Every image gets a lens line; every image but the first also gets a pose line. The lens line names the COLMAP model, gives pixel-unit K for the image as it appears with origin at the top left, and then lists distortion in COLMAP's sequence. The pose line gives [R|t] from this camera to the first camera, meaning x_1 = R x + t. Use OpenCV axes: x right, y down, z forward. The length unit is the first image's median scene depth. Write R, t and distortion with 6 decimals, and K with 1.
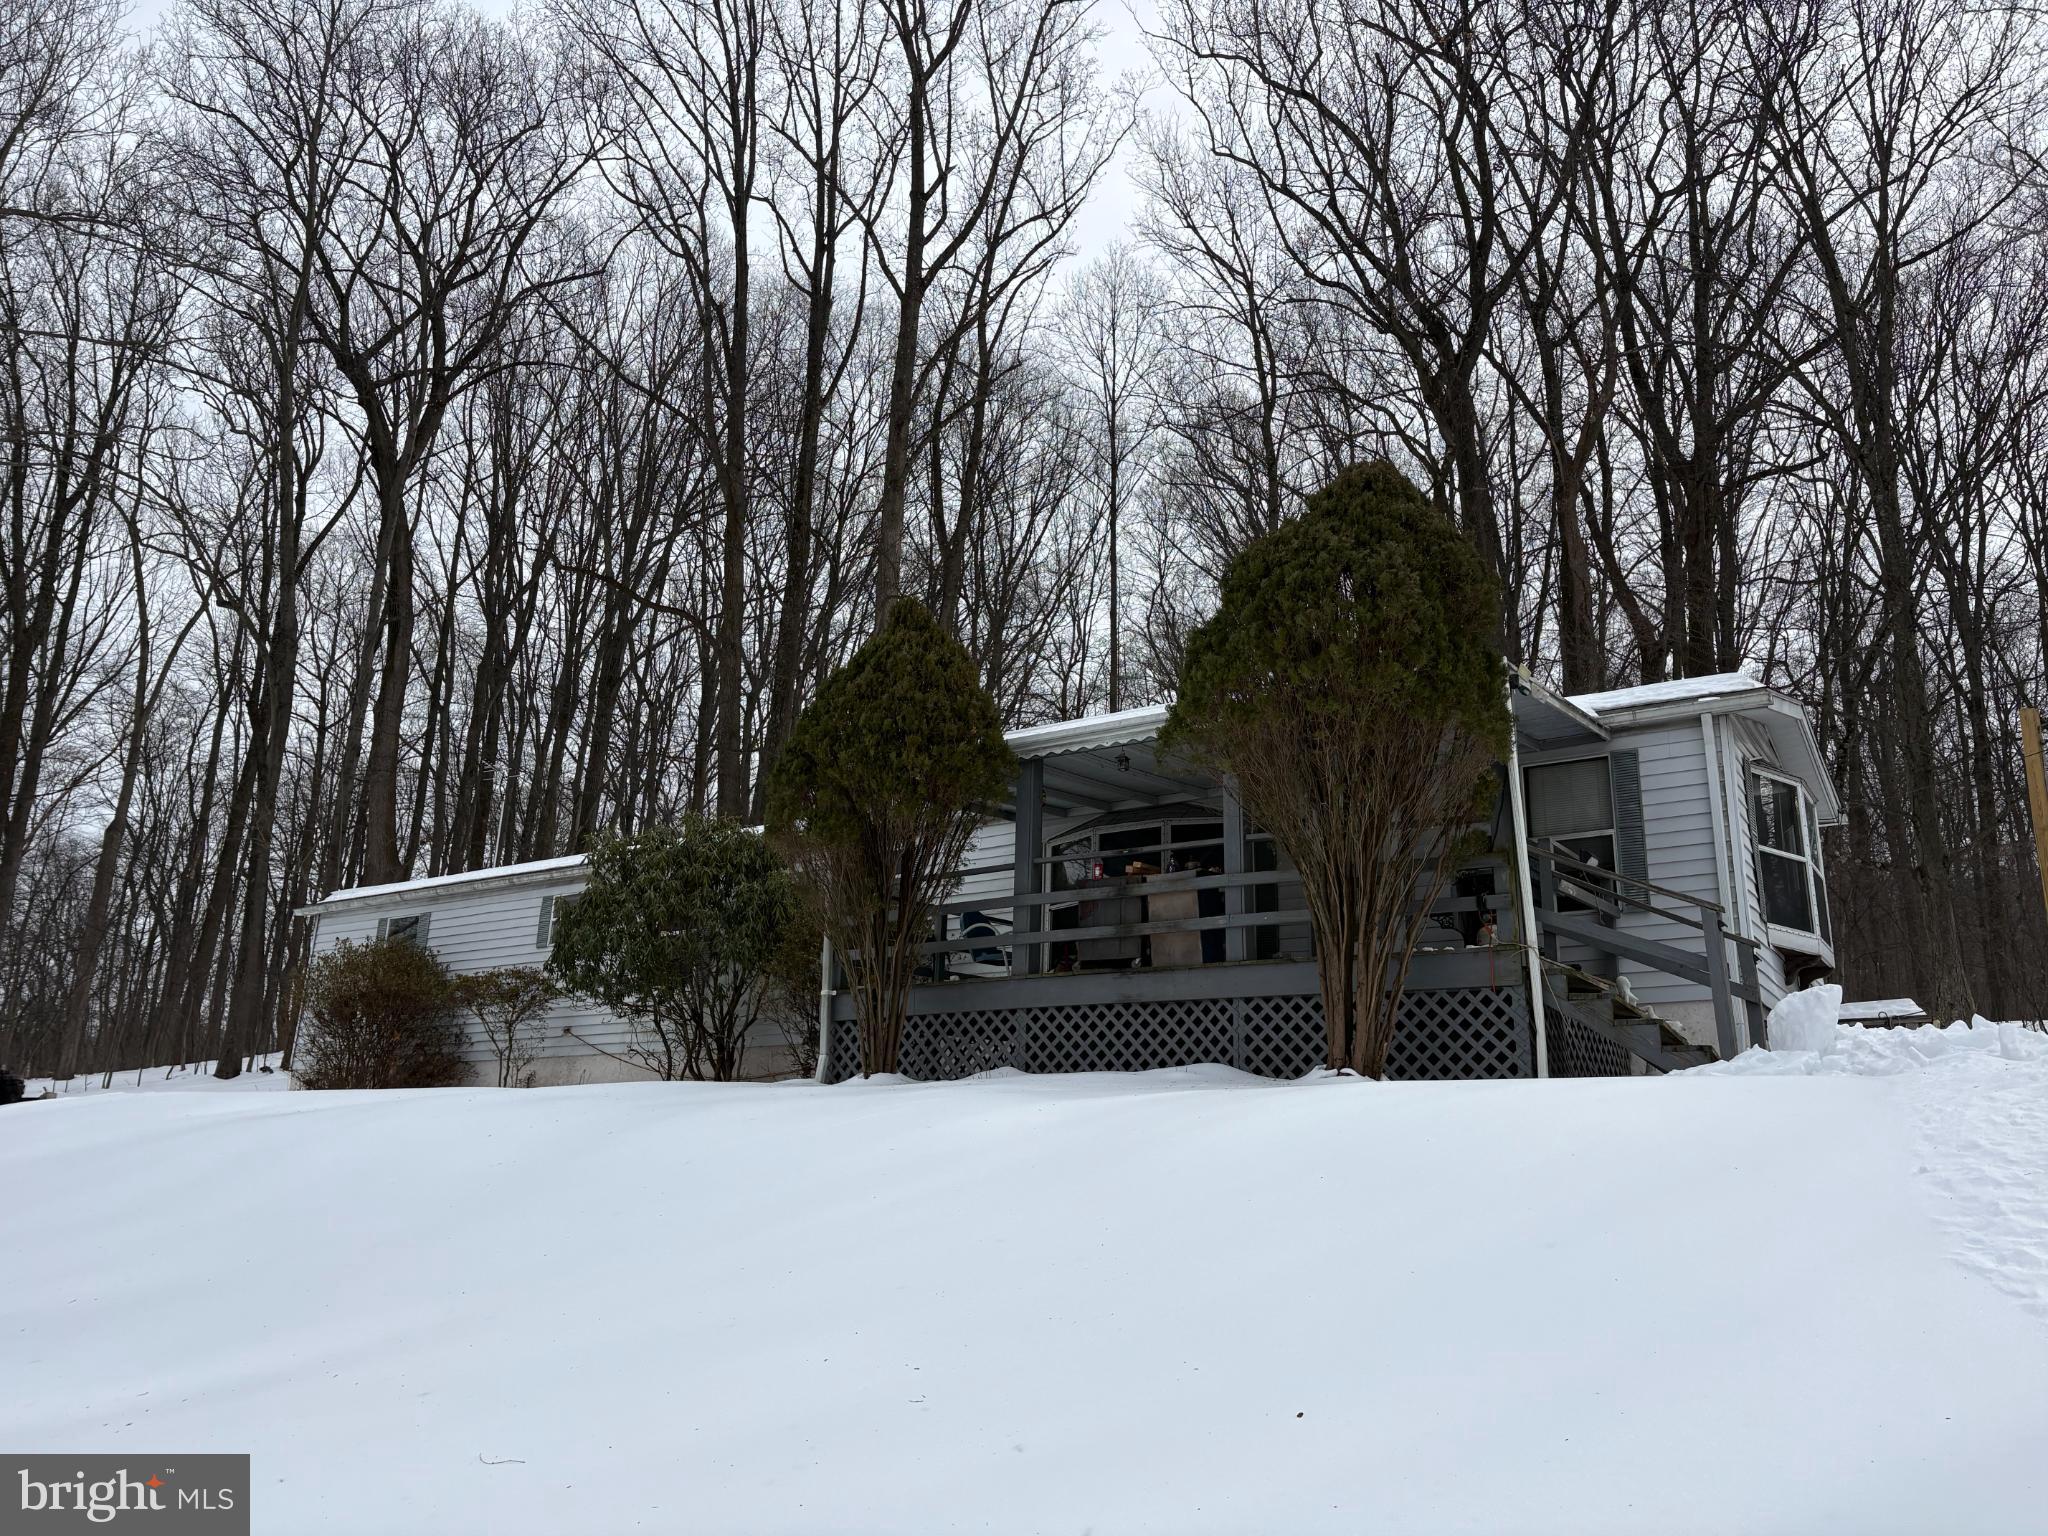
lens RADIAL K [[1558.4, 0, 1010.8], [0, 1558.4, 770.0], [0, 0, 1]] dist [0.061231, -0.063852]
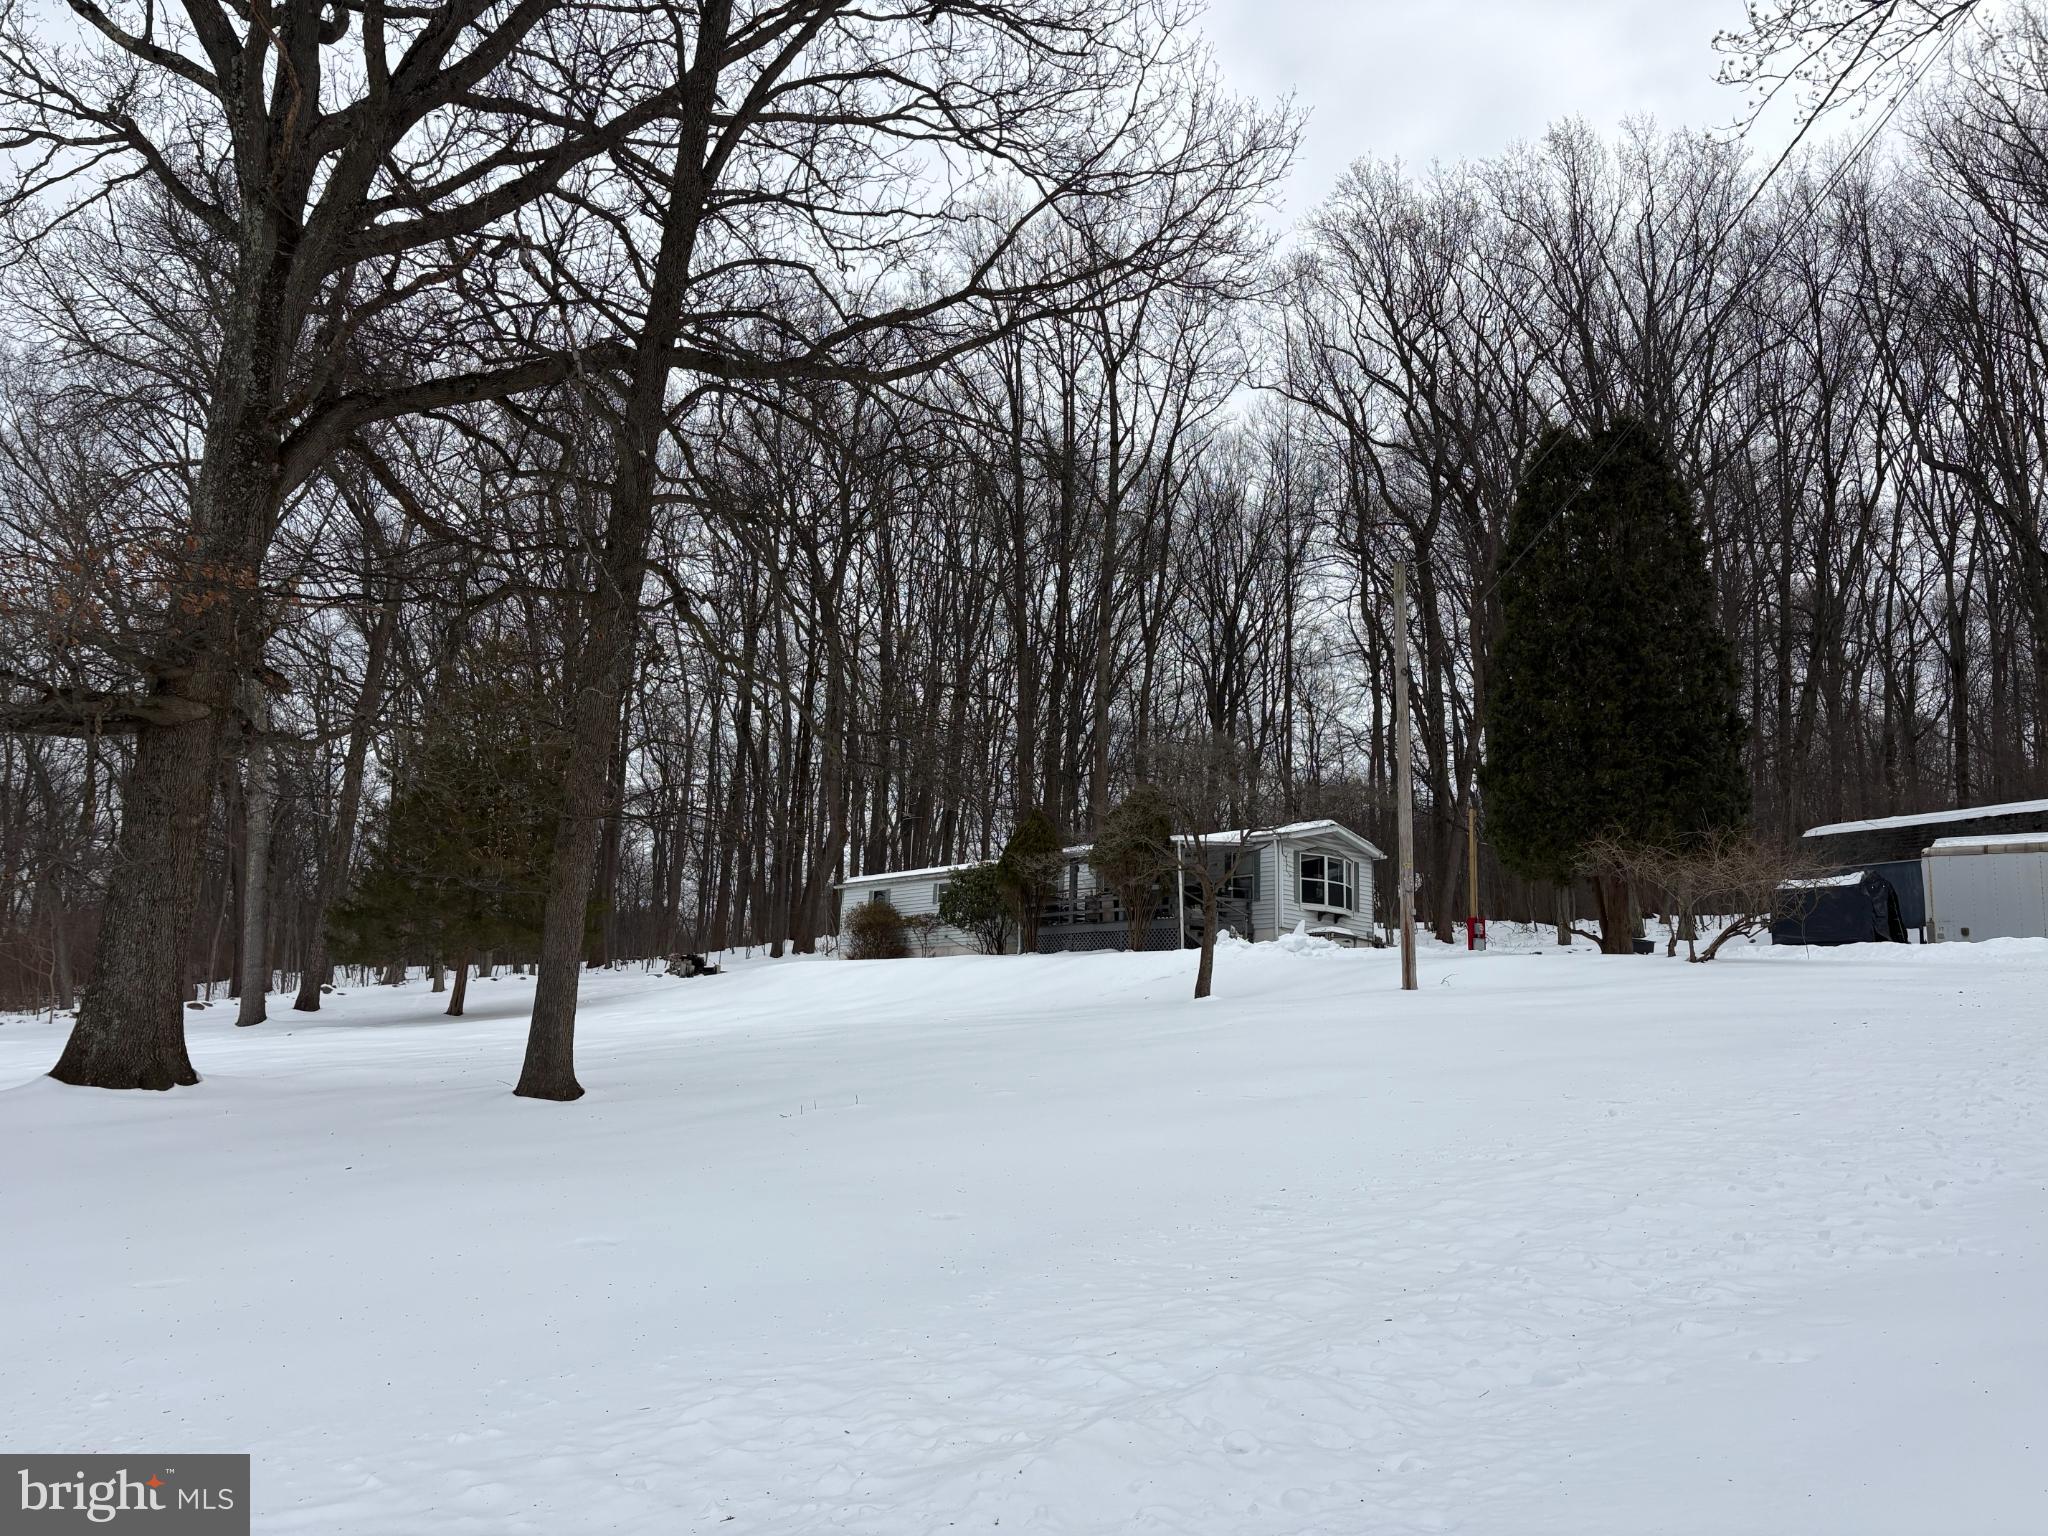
lens RADIAL K [[1558.4, 0, 1010.8], [0, 1558.4, 770.0], [0, 0, 1]] dist [0.061231, -0.063852]
pose [[0.972945, -0.041460, -0.227286, 0.429014], [0.059031, 0.995724, 0.071058, -0.291854], [0.223368, -0.082552, 0.971232, -1.494113]]
